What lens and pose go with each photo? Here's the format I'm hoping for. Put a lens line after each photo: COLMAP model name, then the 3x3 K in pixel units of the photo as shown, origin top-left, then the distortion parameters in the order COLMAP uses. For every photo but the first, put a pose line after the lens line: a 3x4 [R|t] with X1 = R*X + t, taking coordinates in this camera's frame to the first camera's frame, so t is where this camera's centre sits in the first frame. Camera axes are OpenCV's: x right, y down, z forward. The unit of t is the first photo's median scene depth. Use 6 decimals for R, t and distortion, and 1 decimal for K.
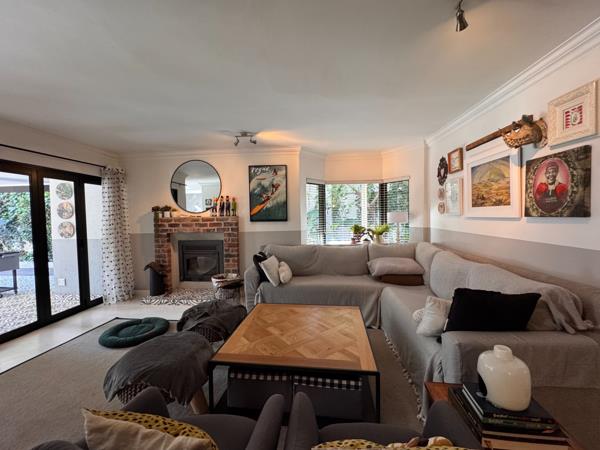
lens RADIAL K [[251.0, 0, 300.0], [0, 251.0, 225.0], [0, 0, 1]] dist [-0.000862, -0.000300]
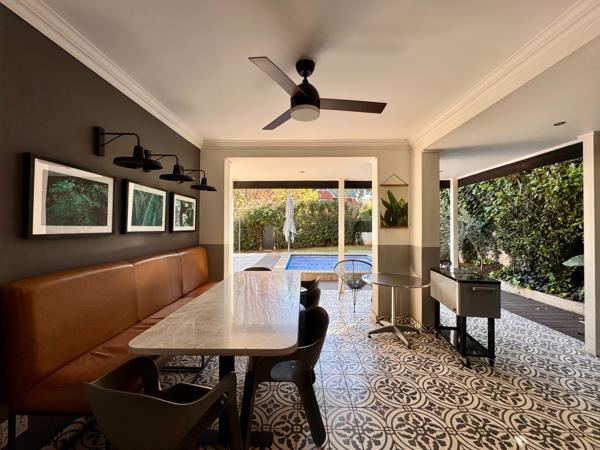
lens RADIAL K [[254.2, 0, 299.5], [0, 254.2, 222.0], [0, 0, 1]] dist [0.001537, 0.000397]
pose [[0.084439, 0.001629, -0.996427, -0.390337], [-0.045129, 0.998979, -0.002191, 0.007083], [0.995406, 0.045153, 0.084427, 0.333103]]
